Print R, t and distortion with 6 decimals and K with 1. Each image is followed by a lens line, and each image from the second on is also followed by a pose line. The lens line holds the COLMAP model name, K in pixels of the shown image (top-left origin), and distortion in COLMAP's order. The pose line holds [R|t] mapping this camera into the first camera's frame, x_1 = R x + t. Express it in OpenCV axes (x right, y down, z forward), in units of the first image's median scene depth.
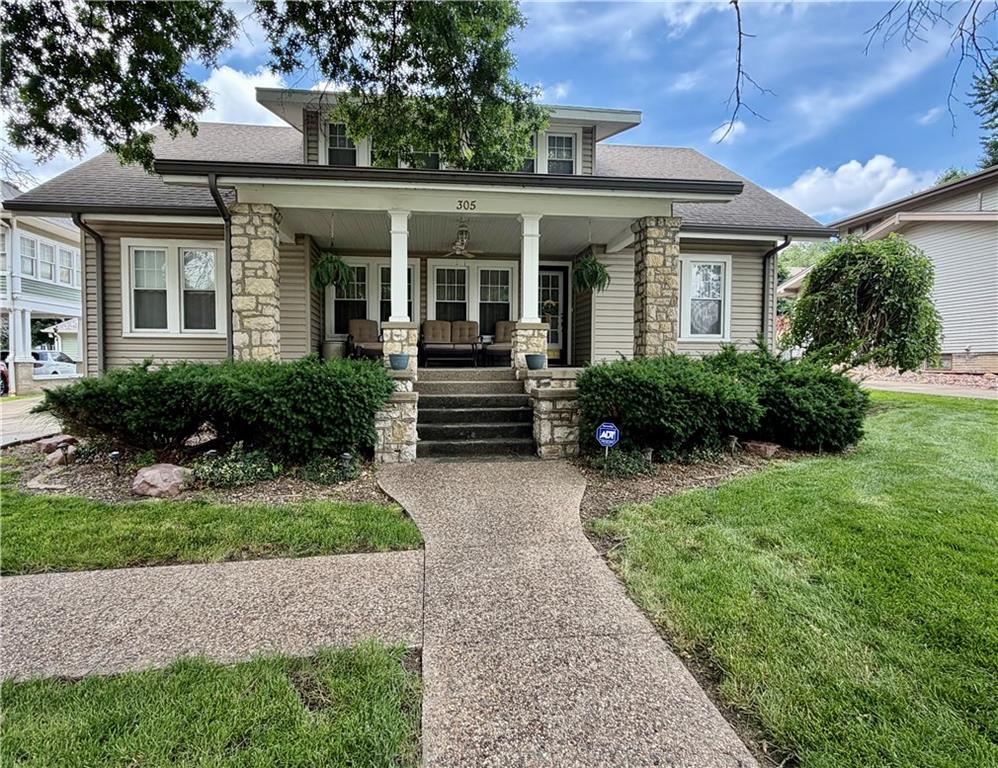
lens RADIAL K [[816.5, 0, 496.9], [0, 816.5, 413.9], [0, 0, 1]] dist [-0.058849, 0.003458]
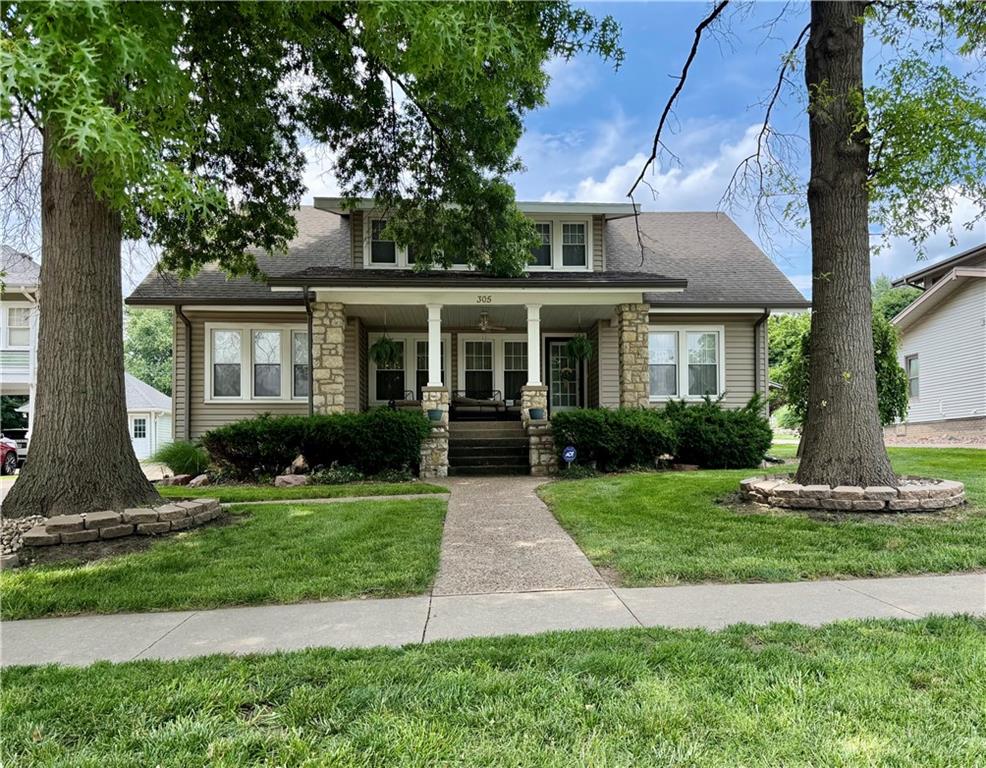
lens RADIAL K [[746.2, 0, 493.0], [0, 746.2, 384.0], [0, 0, 1]] dist [0.005392, 0.000423]
pose [[0.999148, -0.016664, -0.037758, 0.021796], [0.012102, 0.992942, -0.117985, 0.028336], [0.039457, 0.117427, 0.992297, -0.209347]]
